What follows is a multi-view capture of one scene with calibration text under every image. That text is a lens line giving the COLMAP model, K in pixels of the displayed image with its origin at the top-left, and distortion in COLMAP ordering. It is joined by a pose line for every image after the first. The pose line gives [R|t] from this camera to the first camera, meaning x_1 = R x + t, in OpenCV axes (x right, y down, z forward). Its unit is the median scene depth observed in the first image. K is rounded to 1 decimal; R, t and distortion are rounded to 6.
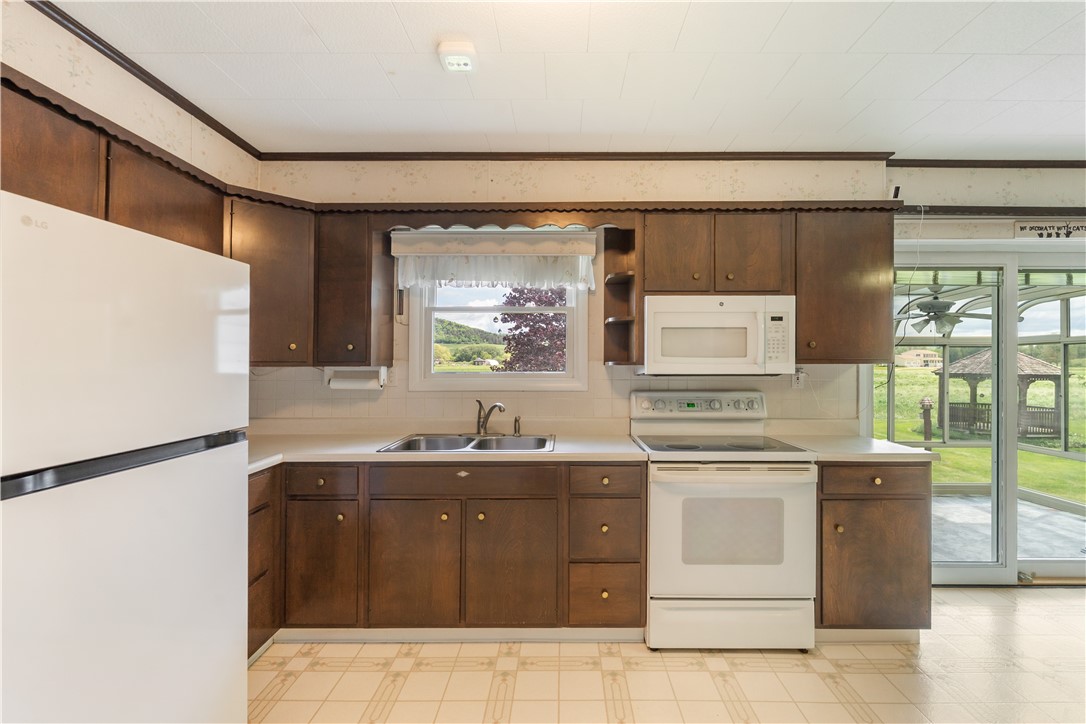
lens RADIAL K [[482.0, 0, 546.2], [0, 482.0, 355.3], [0, 0, 1]] dist [-0.001158, -0.000212]
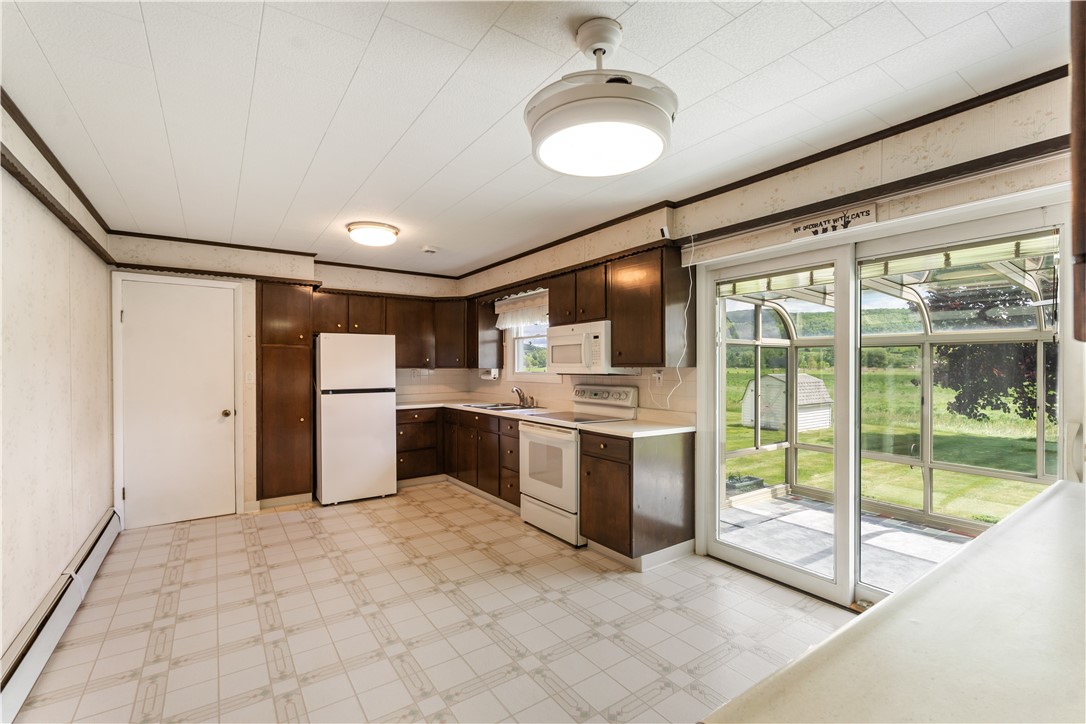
lens RADIAL K [[486.2, 0, 543.0], [0, 486.2, 362.0], [0, 0, 1]] dist [-0.000780, 0.000124]
pose [[0.572497, -0.011557, -0.819825, 1.509163], [0.015726, 0.999871, -0.003114, 0.003506], [0.819756, -0.011110, 0.572606, -0.004498]]
